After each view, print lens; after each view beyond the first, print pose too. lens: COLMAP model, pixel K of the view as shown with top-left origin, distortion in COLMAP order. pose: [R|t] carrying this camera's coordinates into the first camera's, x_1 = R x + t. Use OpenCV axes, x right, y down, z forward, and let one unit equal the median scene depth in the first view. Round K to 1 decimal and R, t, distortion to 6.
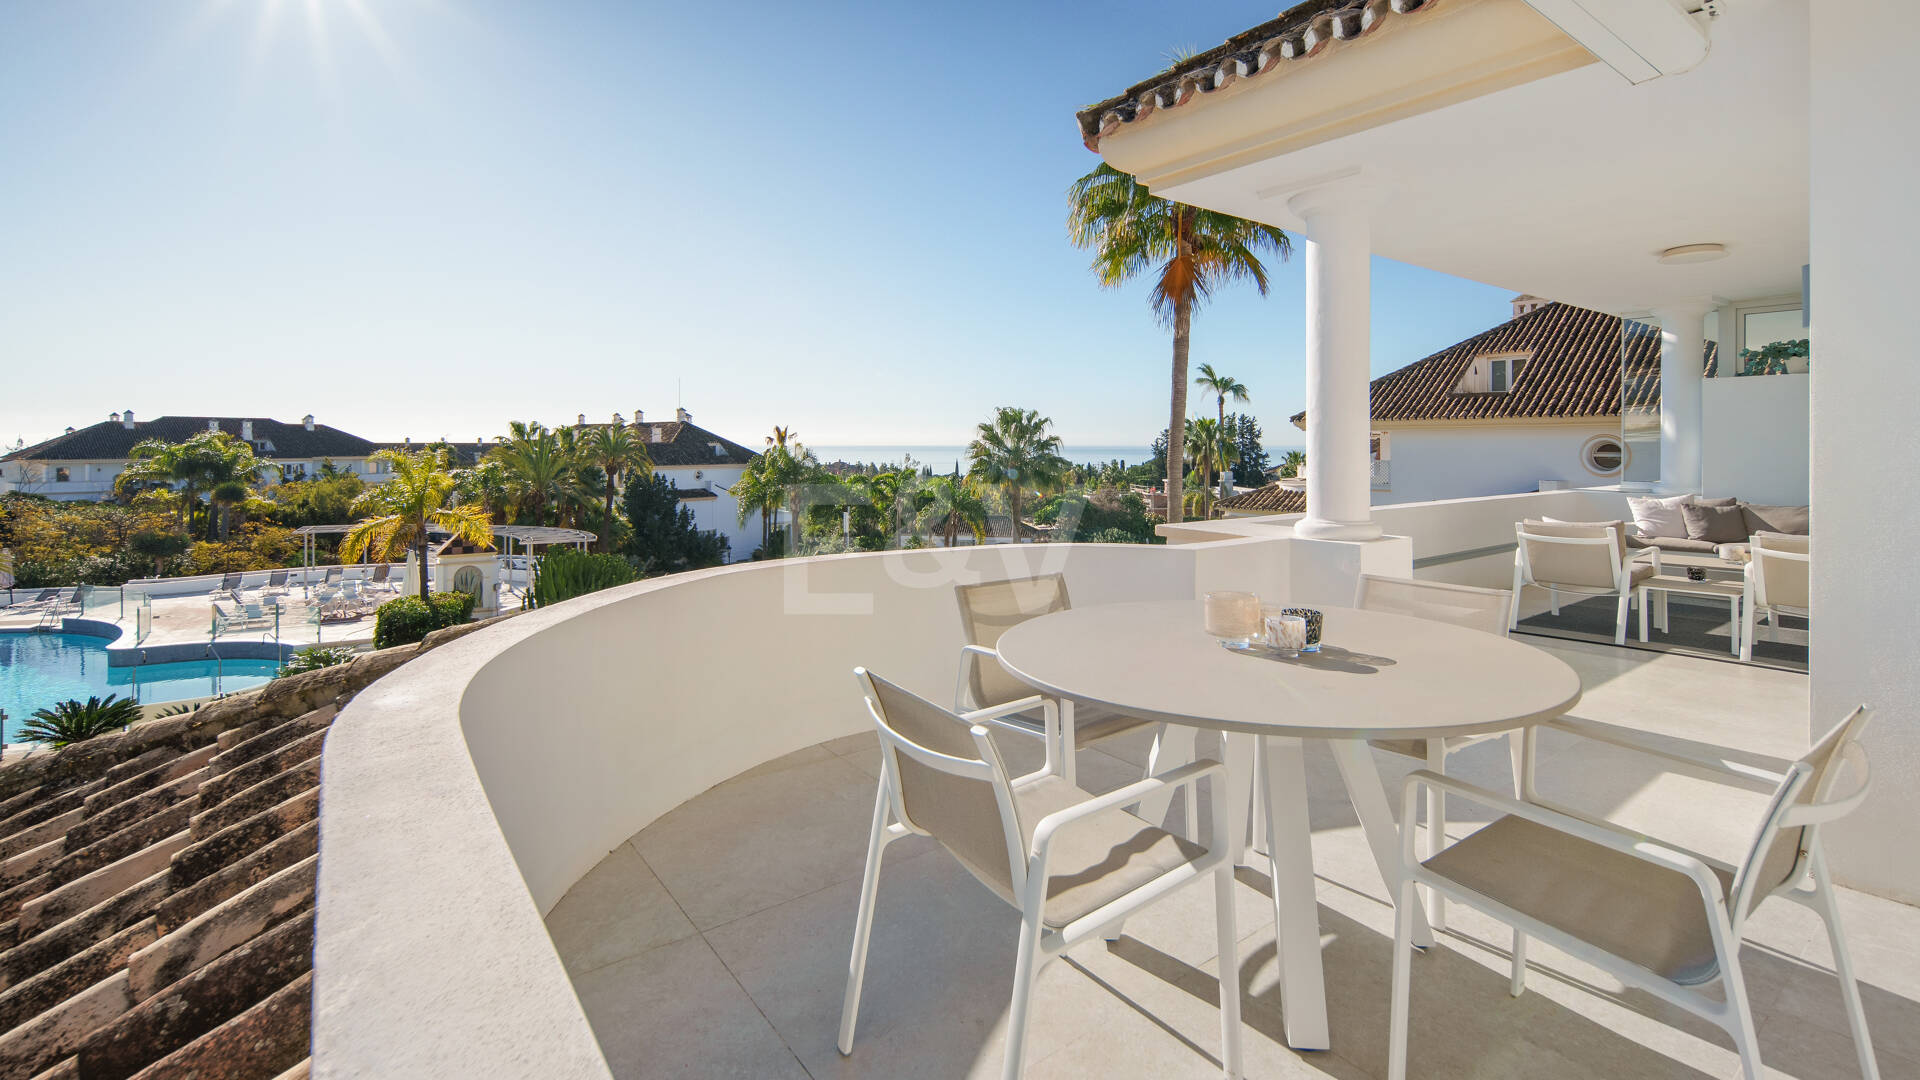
lens RADIAL K [[853.4, 0, 965.6], [0, 853.4, 456.0], [0, 0, 1]] dist [-0.000297, -0.000584]
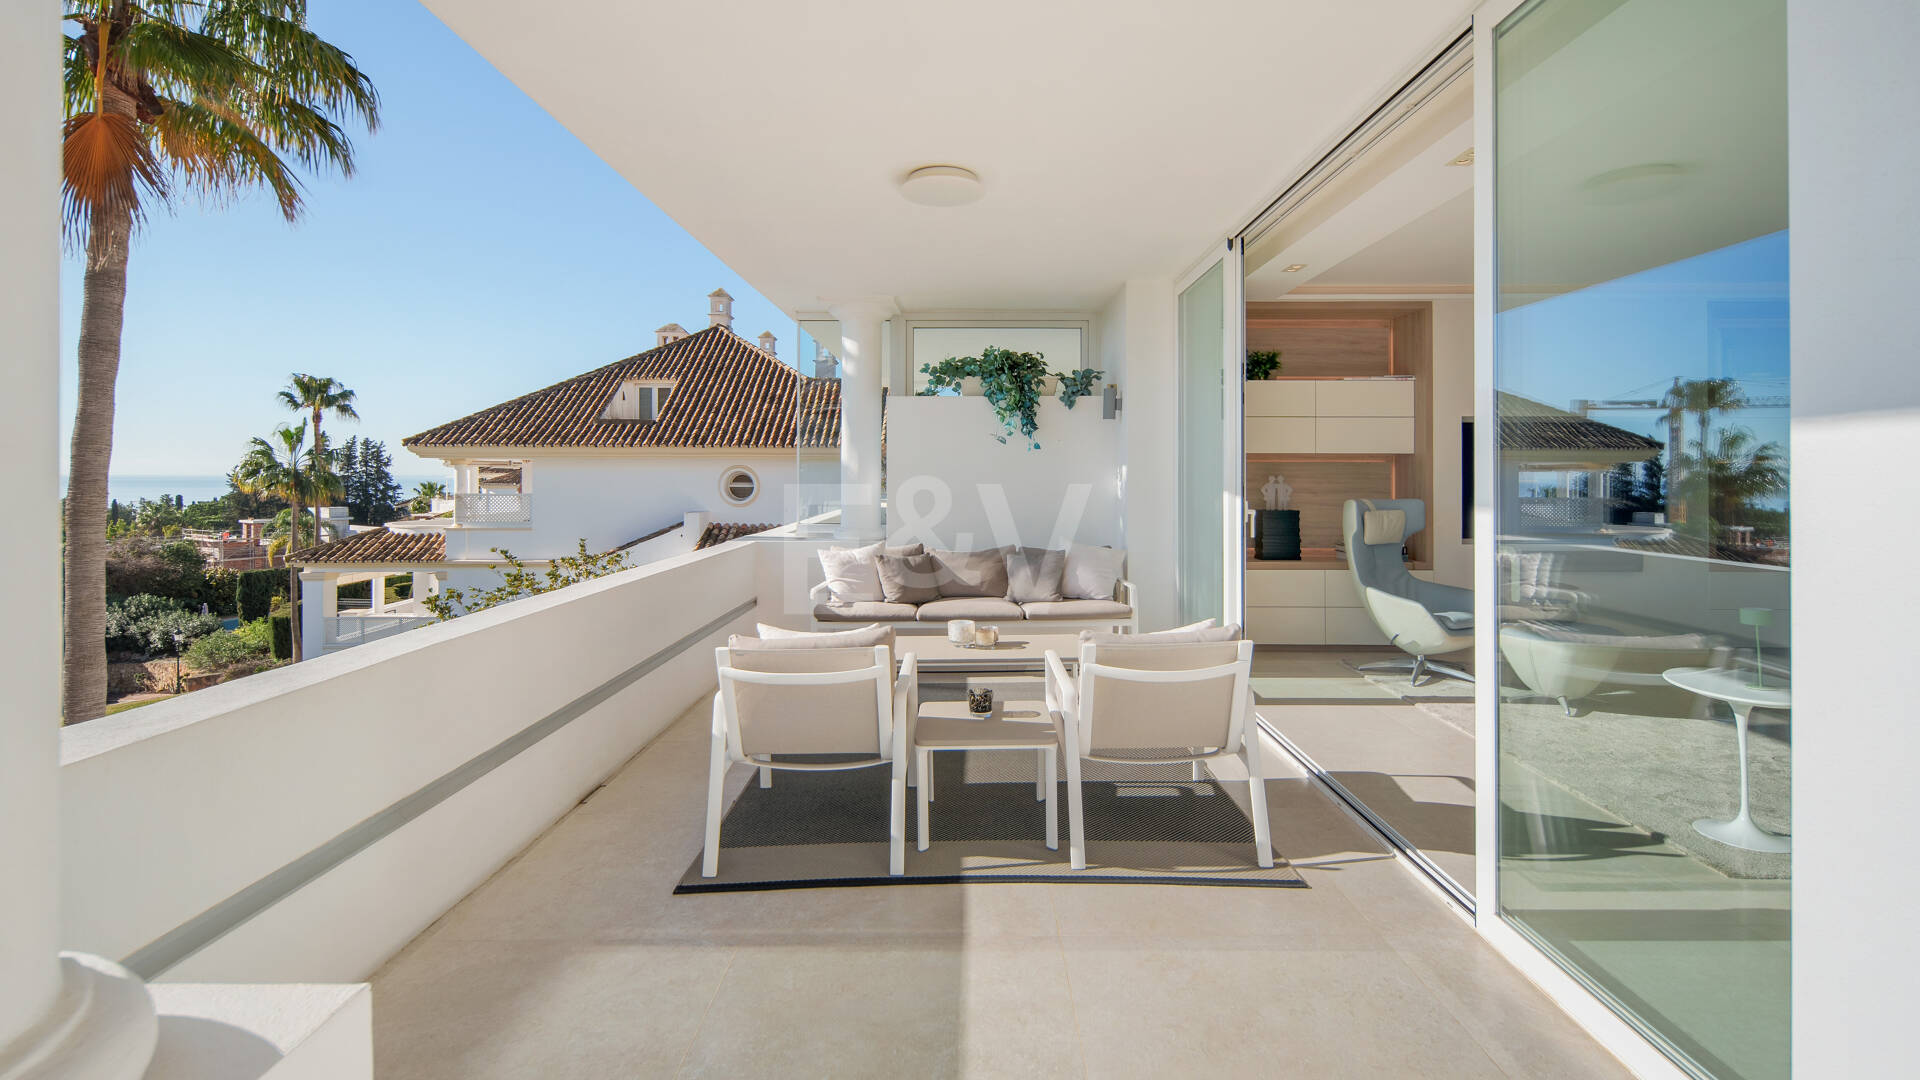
lens RADIAL K [[868.1, 0, 961.0], [0, 868.1, 466.9], [0, 0, 1]] dist [0.001711, 0.000073]
pose [[0.613261, 0.006756, 0.789852, 0.073896], [0.010268, 0.999811, -0.016524, -0.002726], [-0.789814, 0.018244, 0.613075, 0.126576]]
